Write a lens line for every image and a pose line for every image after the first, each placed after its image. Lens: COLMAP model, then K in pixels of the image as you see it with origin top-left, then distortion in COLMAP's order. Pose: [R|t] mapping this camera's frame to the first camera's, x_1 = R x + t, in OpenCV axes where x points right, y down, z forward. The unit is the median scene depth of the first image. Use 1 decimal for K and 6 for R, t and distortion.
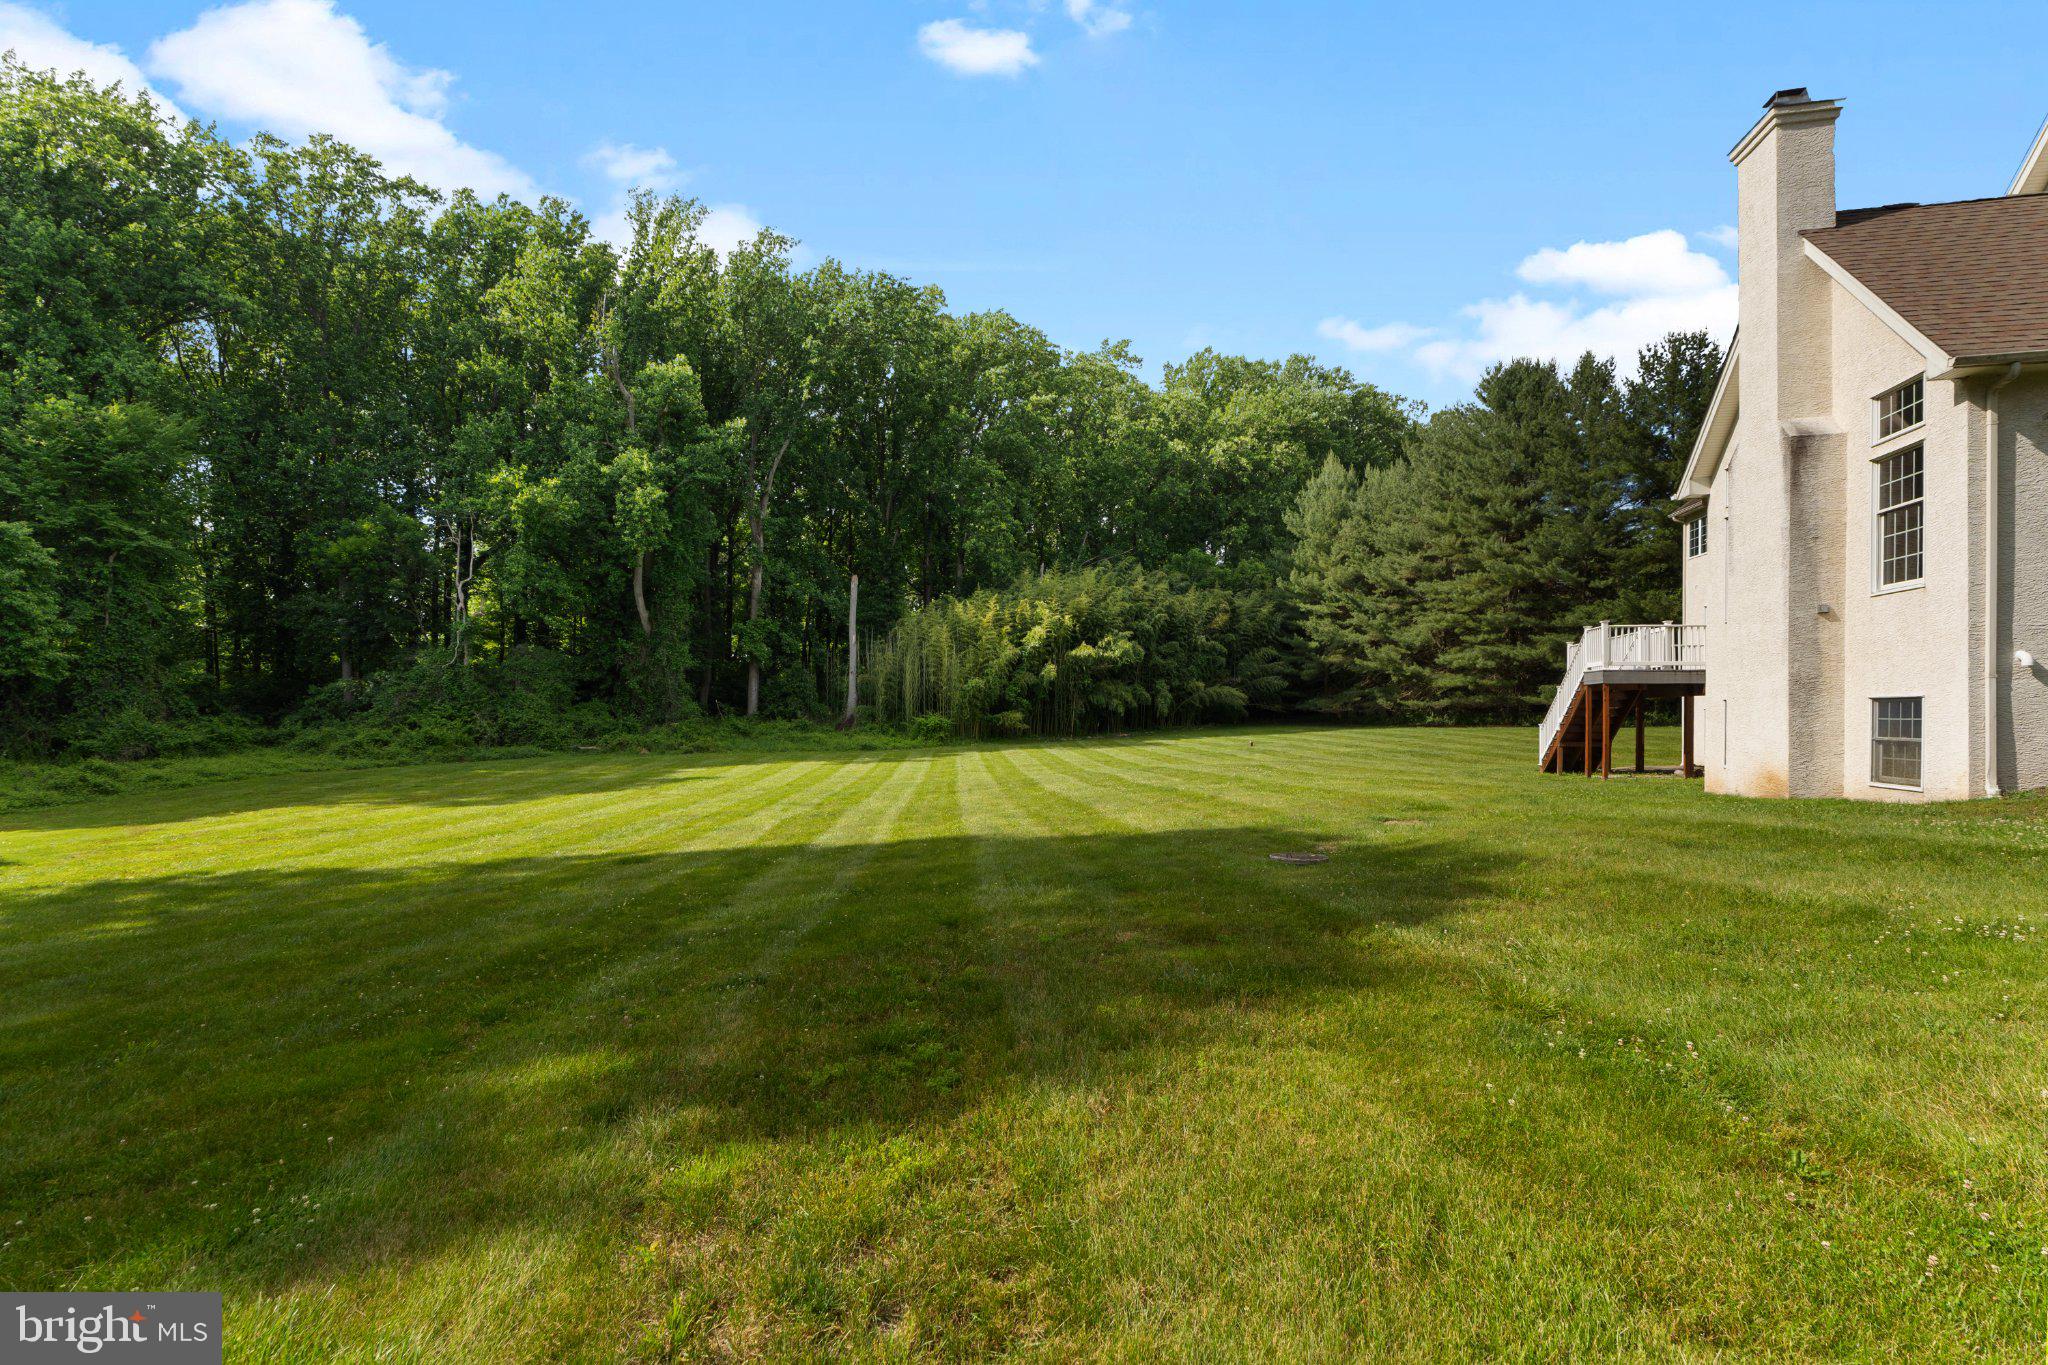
lens RADIAL K [[913.4, 0, 1027.1], [0, 913.4, 704.6], [0, 0, 1]] dist [-0.002469, -0.000143]
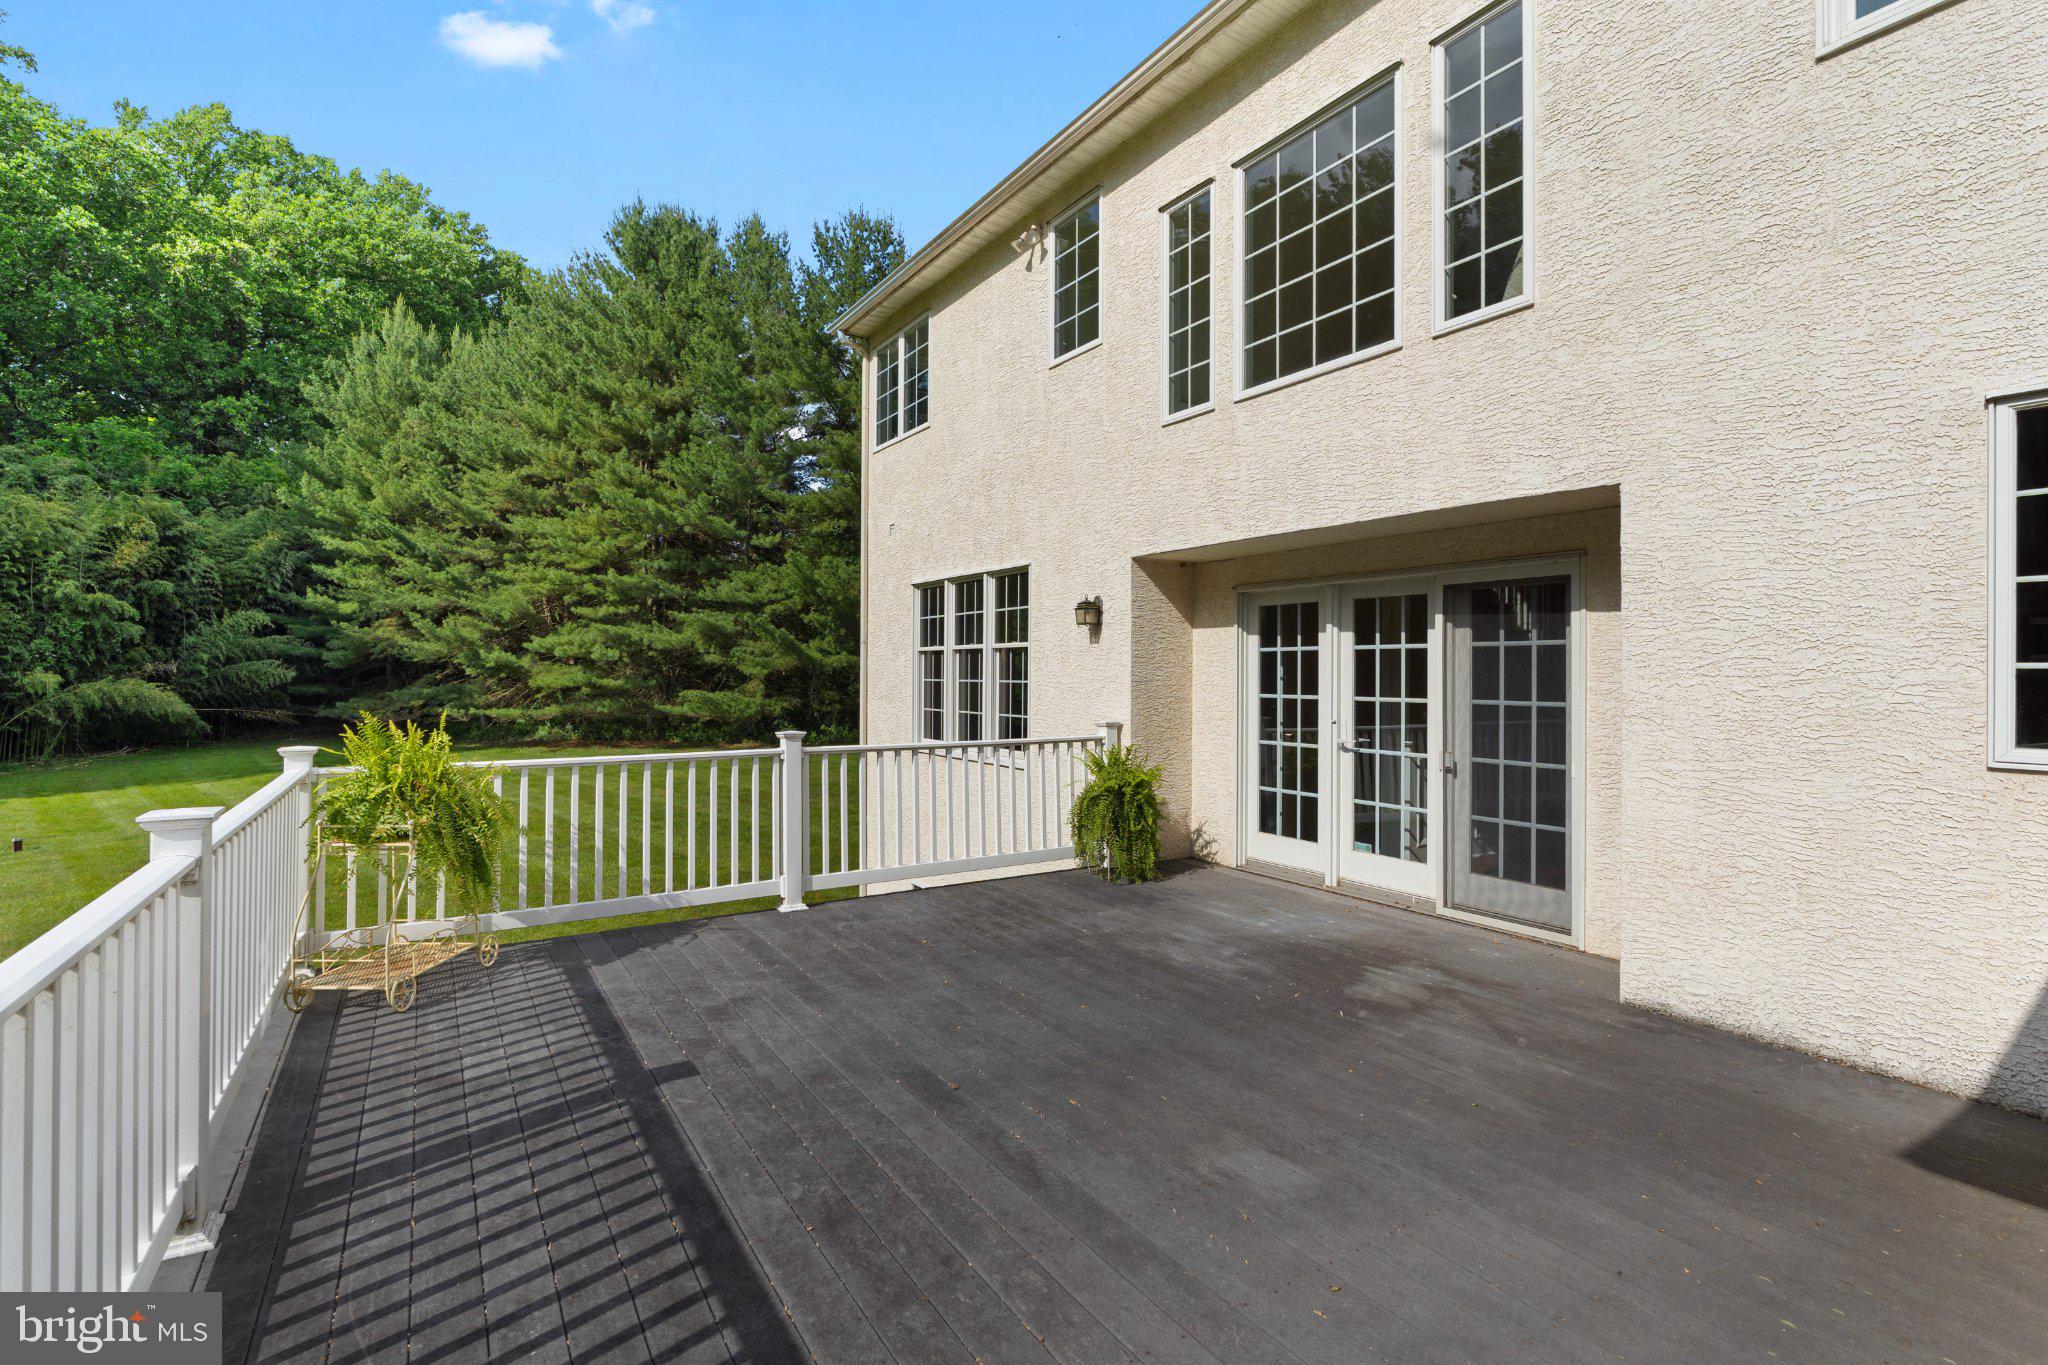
lens RADIAL K [[938.8, 0, 1026.9], [0, 938.8, 656.4], [0, 0, 1]] dist [-0.002818, -0.000244]
pose [[0.701450, 0.006029, 0.712693, 0.242161], [0.000900, 0.999956, -0.009345, -0.035938], [-0.712718, 0.007196, 0.701414, 0.335442]]
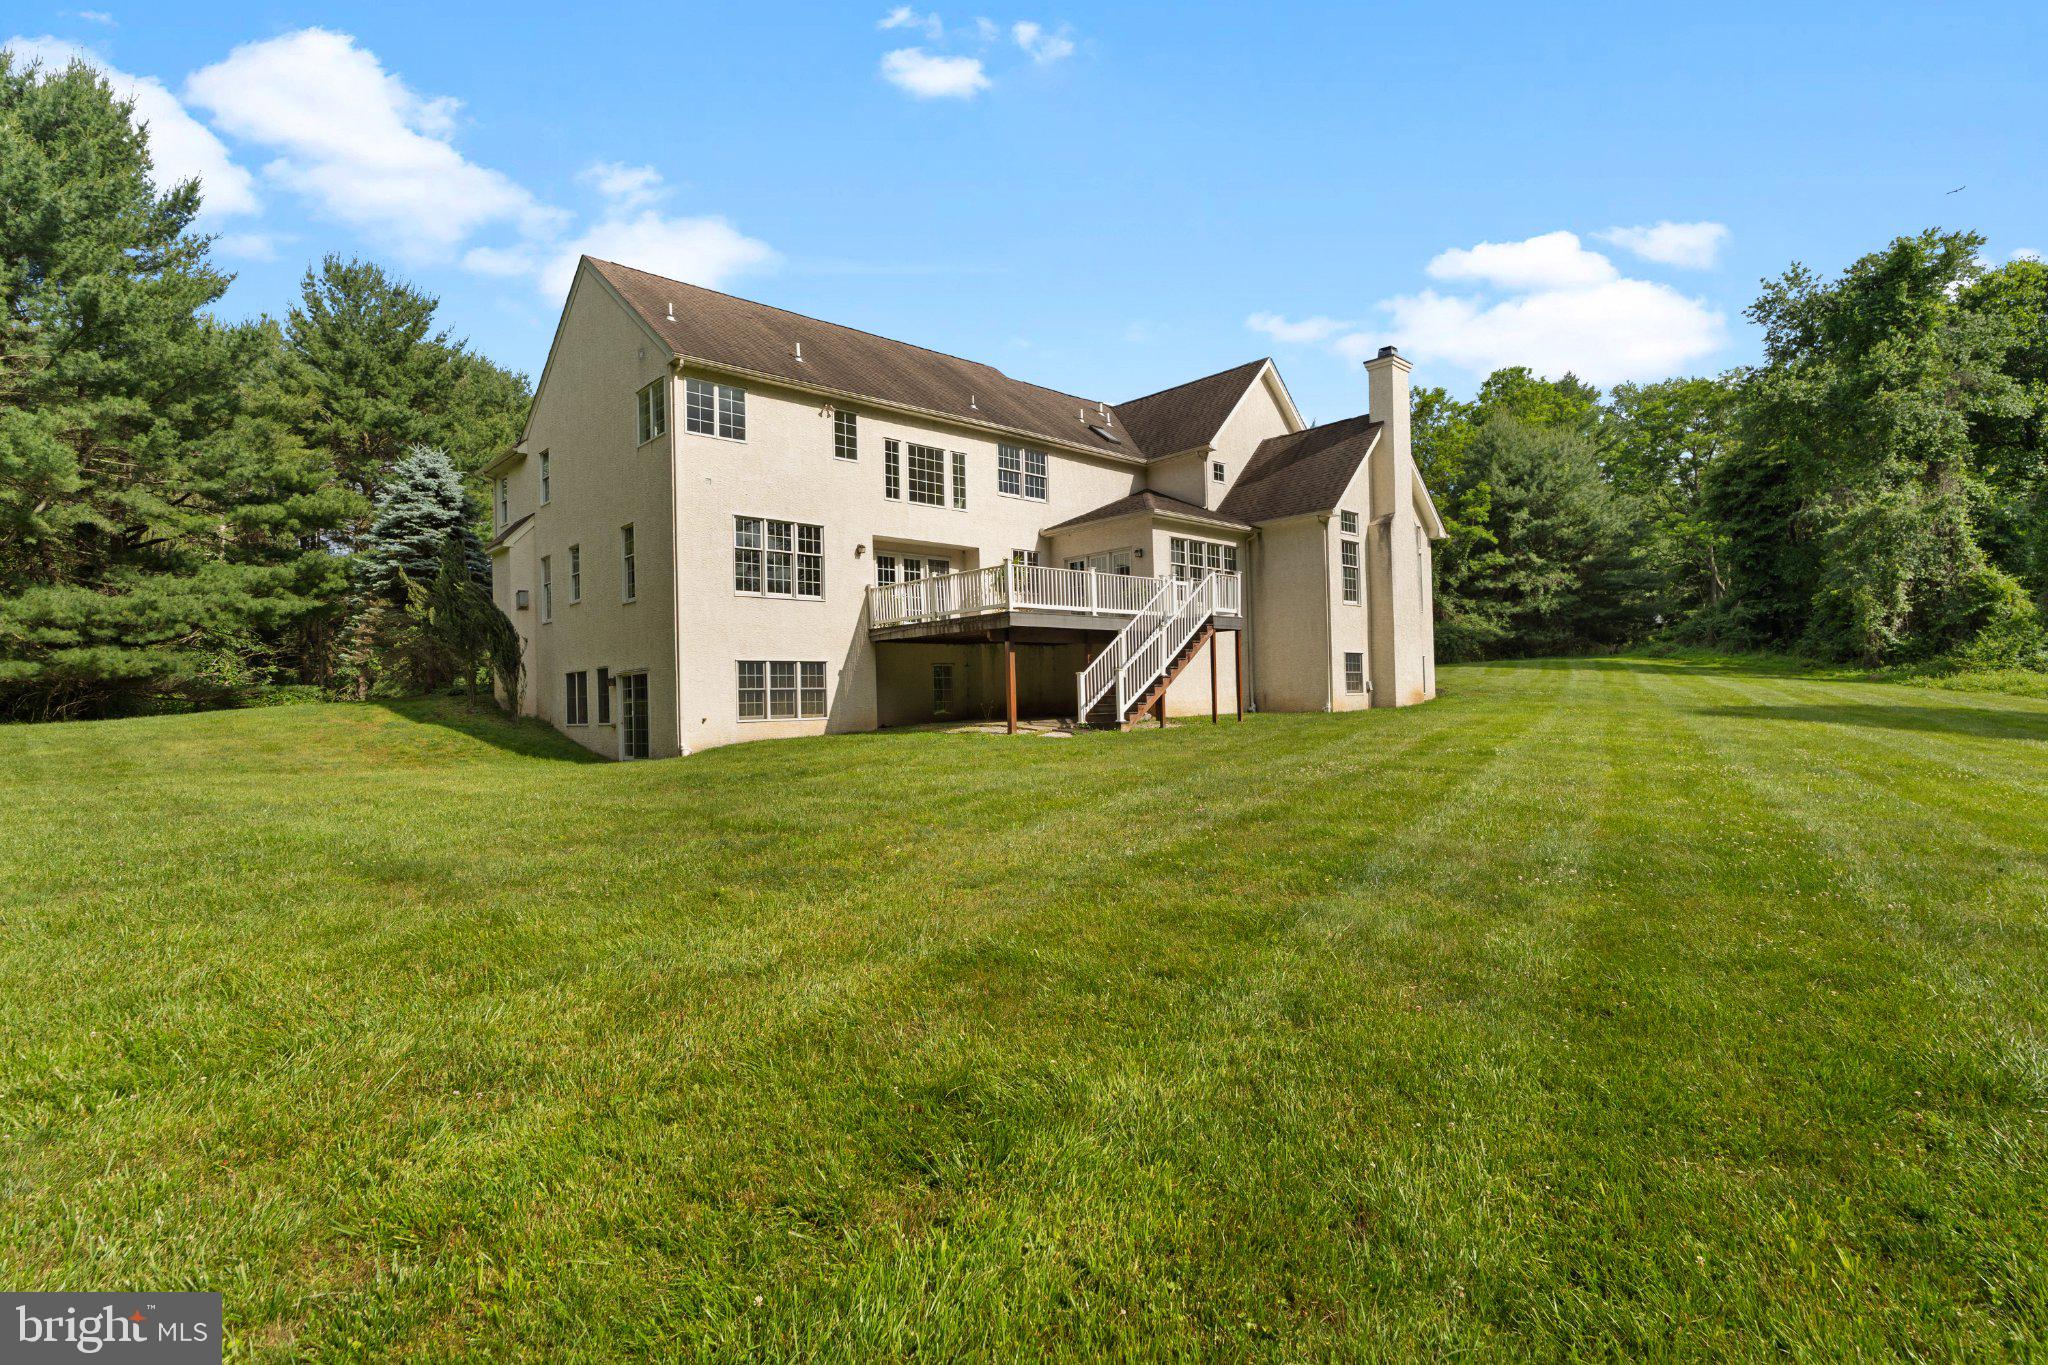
lens RADIAL K [[1019.4, 0, 1024.0], [0, 1019.4, 682.5], [0, 0, 1]] dist [-0.026754, -0.000275]
pose [[-0.820527, 0.030631, 0.570787, 0.053167], [0.017175, 0.999433, -0.028945, 0.022654], [-0.571350, -0.013947, -0.820588, 0.704055]]
